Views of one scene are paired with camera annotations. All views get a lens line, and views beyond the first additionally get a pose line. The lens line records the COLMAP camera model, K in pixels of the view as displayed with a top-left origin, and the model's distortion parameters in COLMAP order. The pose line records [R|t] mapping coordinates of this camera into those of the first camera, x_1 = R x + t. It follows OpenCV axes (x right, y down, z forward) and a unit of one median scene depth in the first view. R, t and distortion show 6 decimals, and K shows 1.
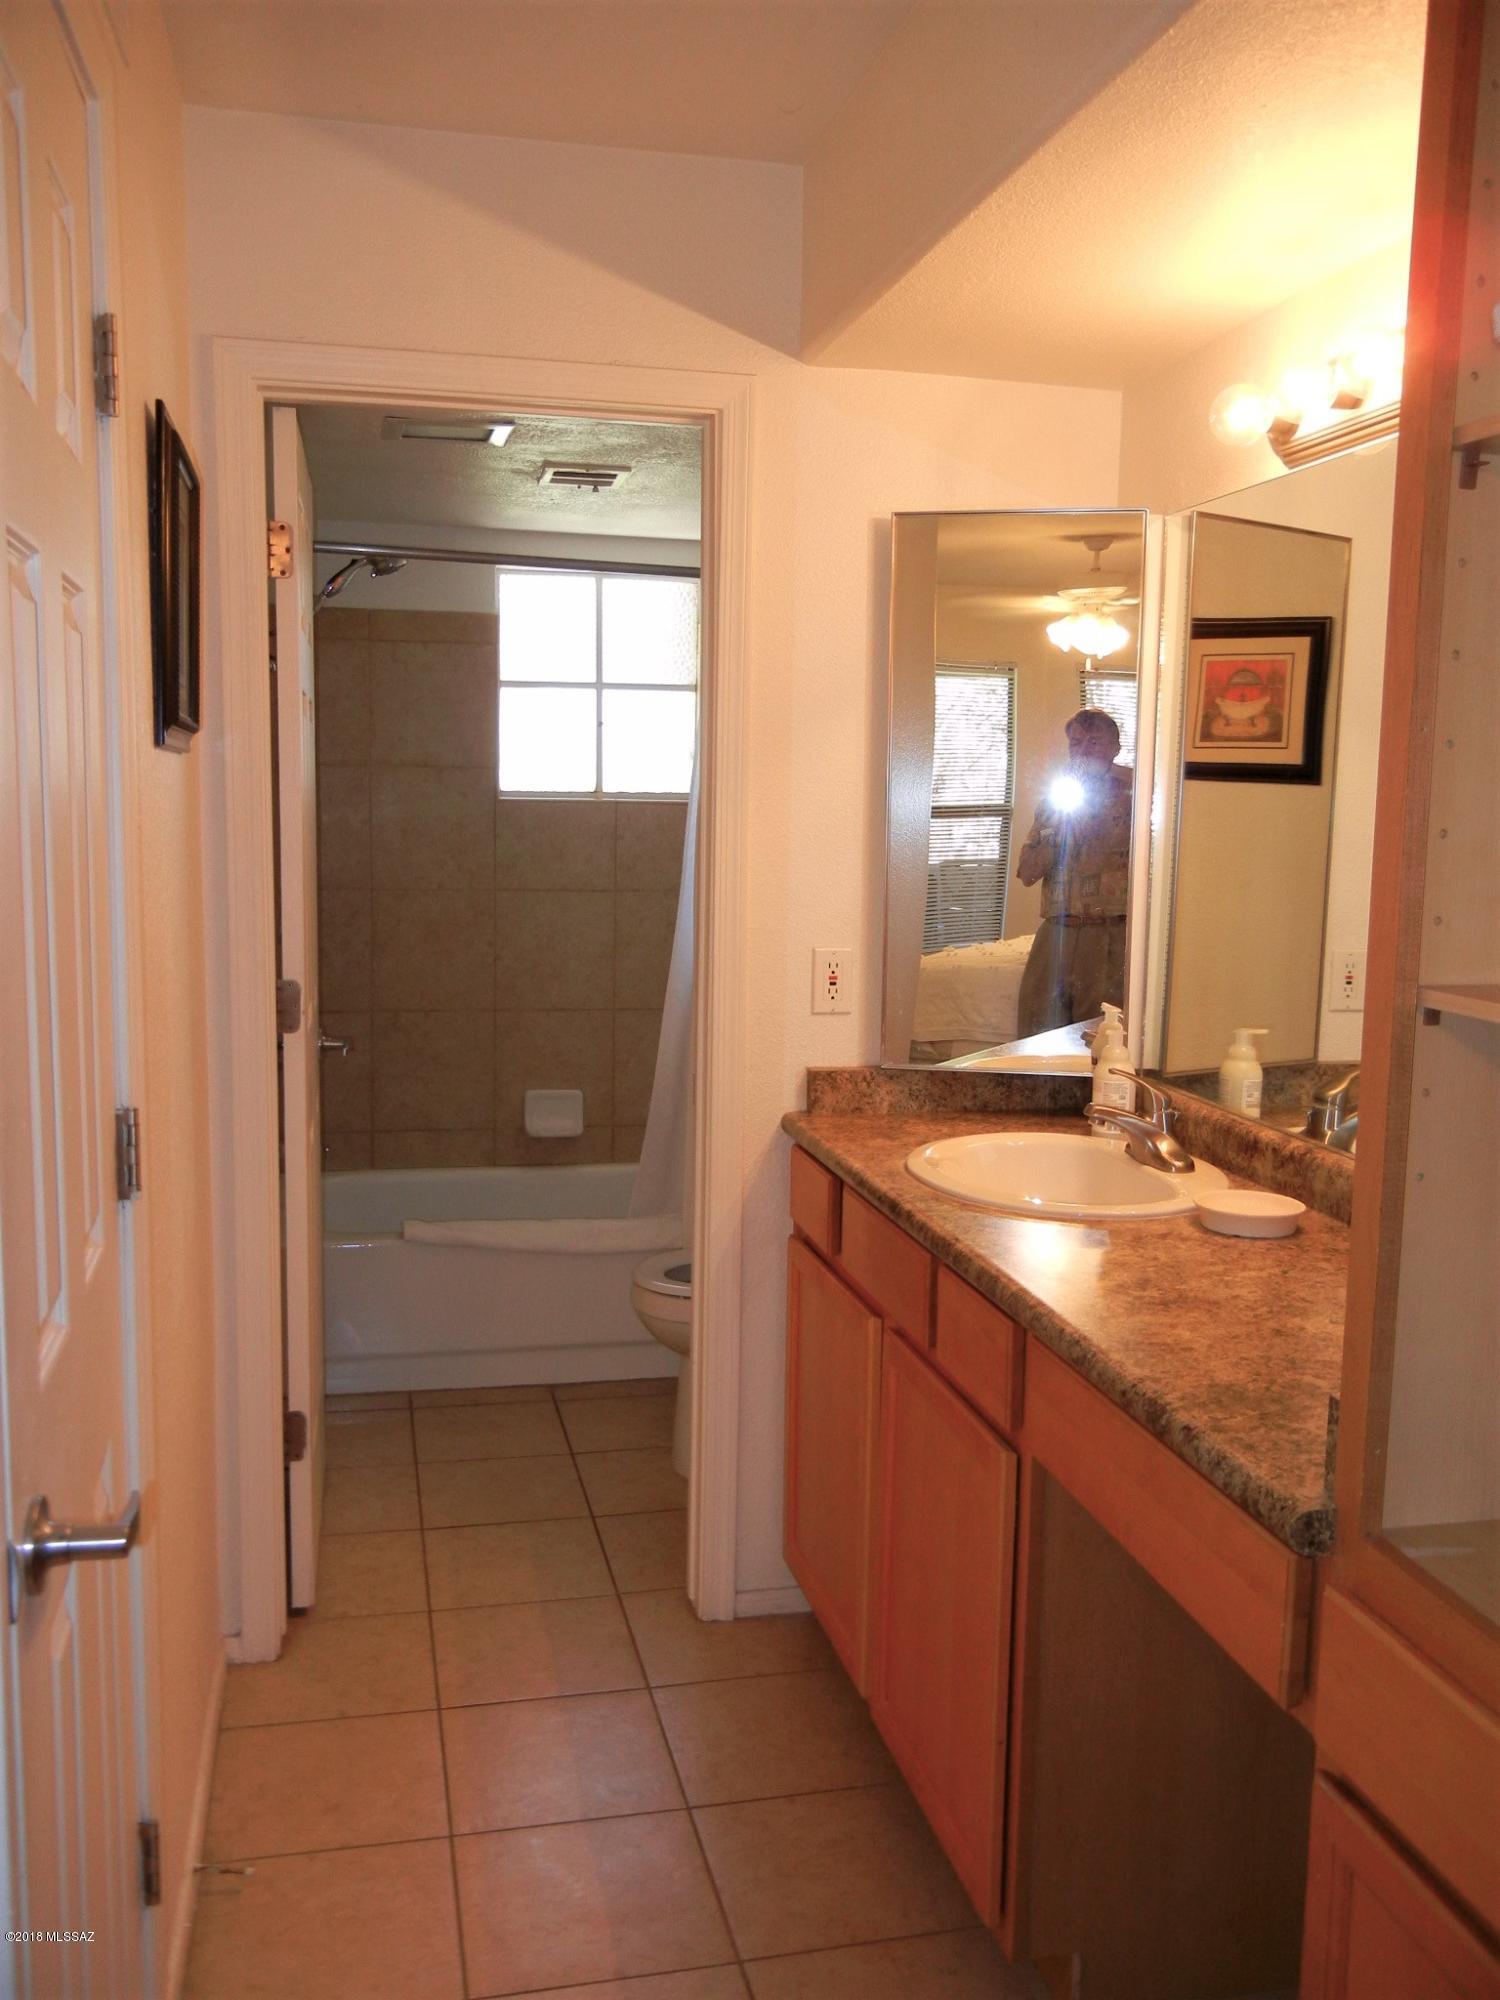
lens RADIAL K [[1715.3, 0, 750.0], [0, 1715.3, 1000.0], [0, 0, 1]] dist [0.001967, 0.000193]
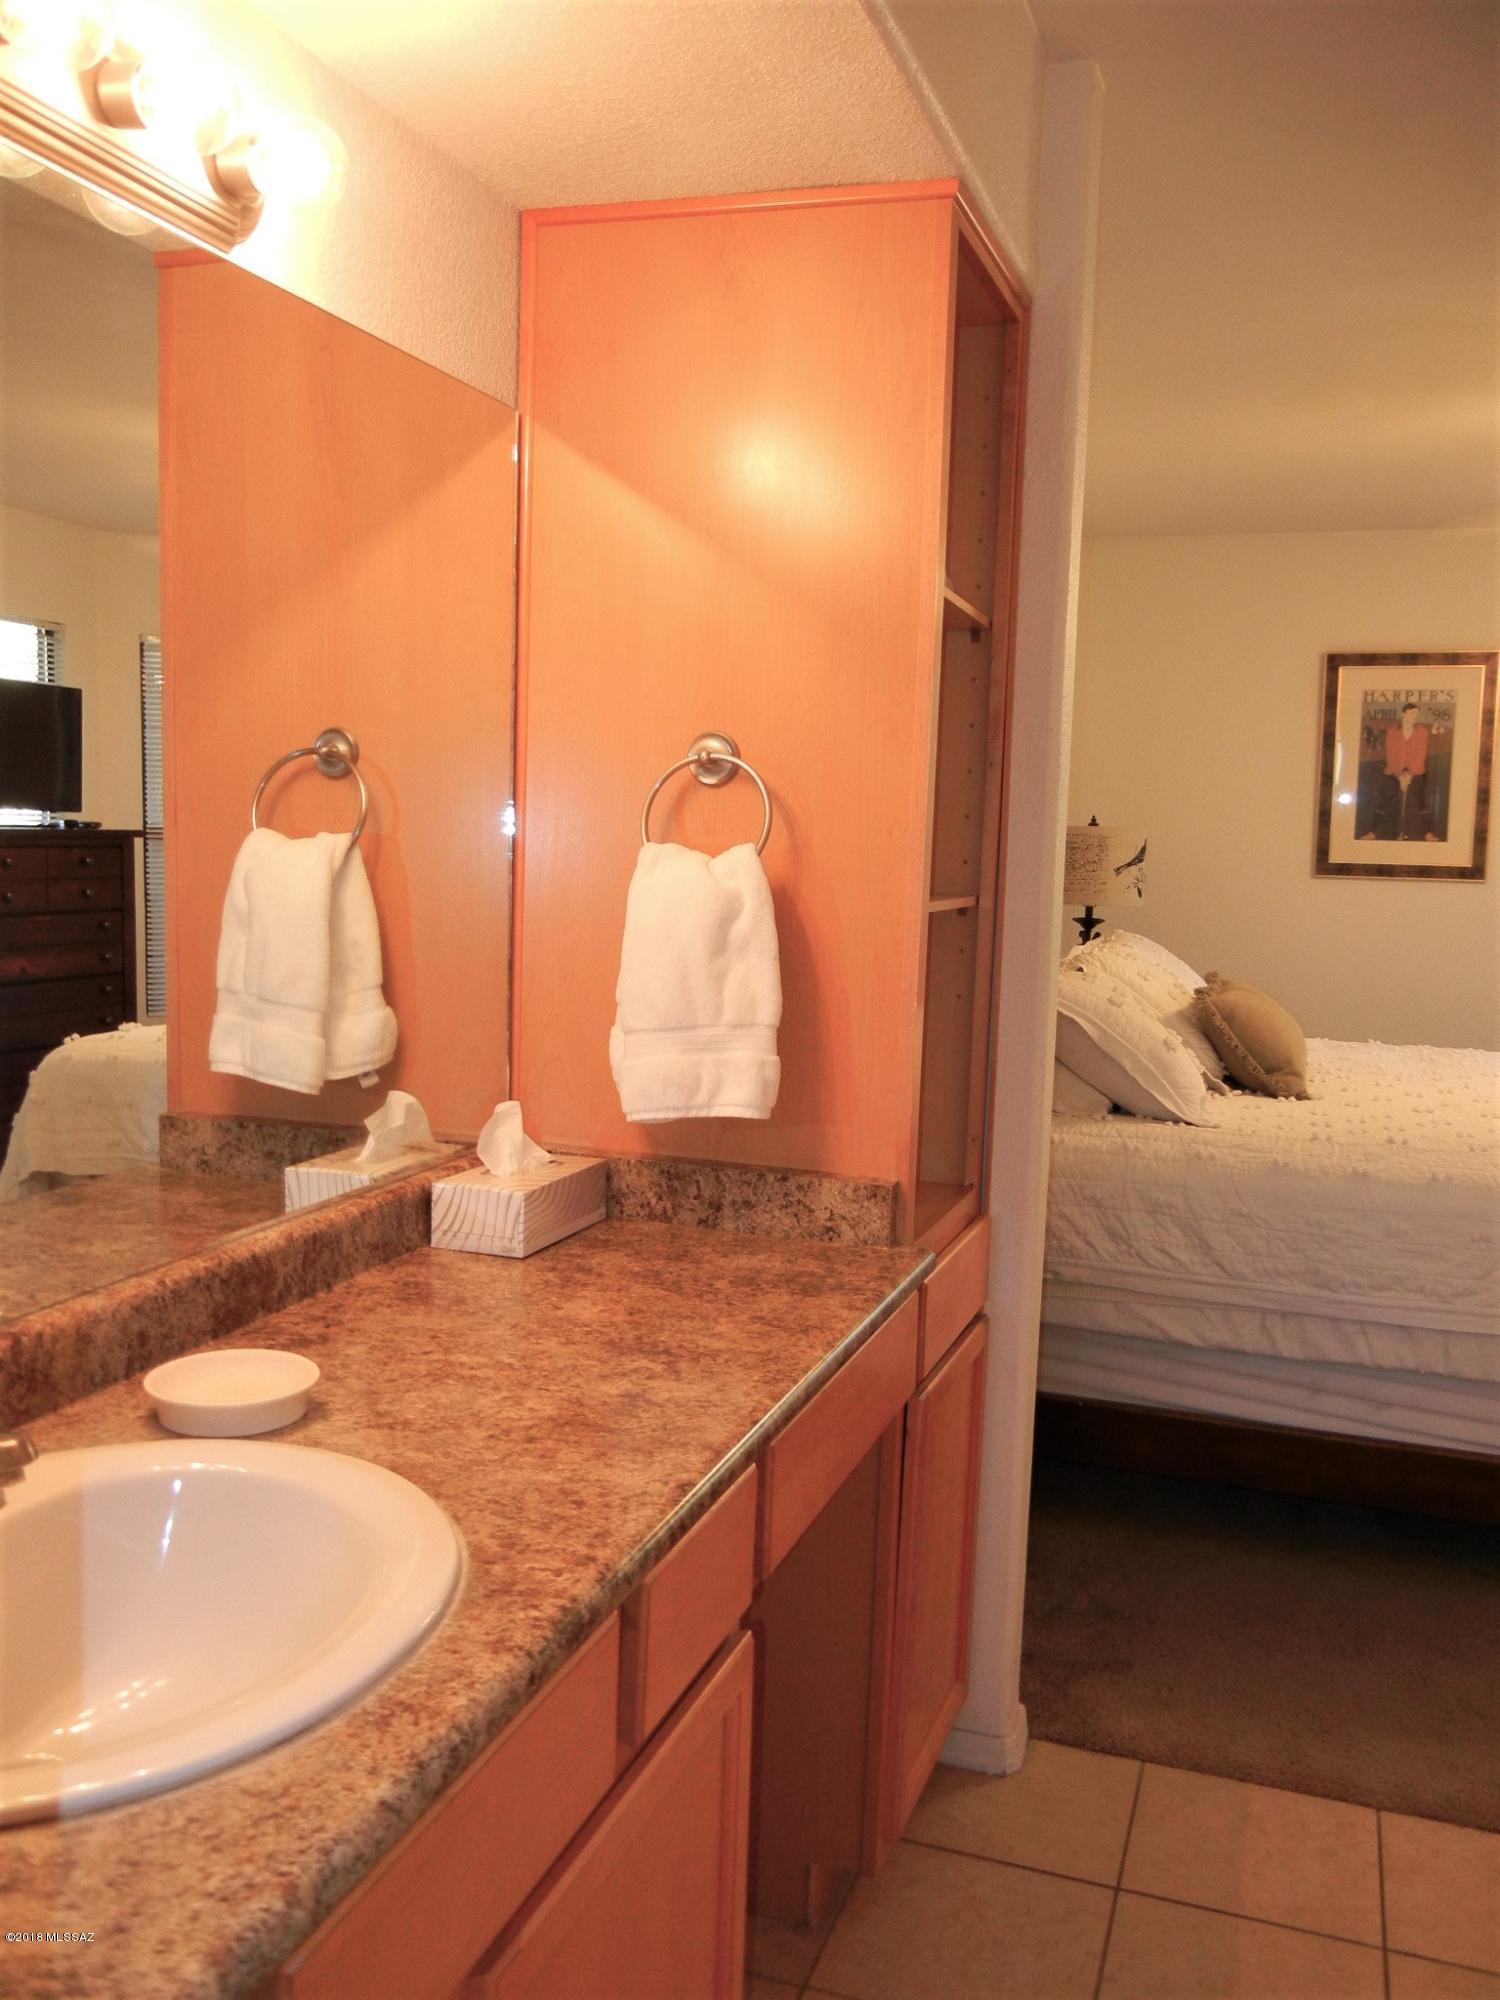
lens RADIAL K [[1715.3, 0, 750.0], [0, 1715.3, 1000.0], [0, 0, 1]] dist [0.001967, 0.000193]
pose [[-0.847703, -0.093557, 0.522156, -0.116503], [0.028187, 0.974990, 0.220454, -0.093877], [-0.529722, 0.201597, -0.823865, 0.868970]]
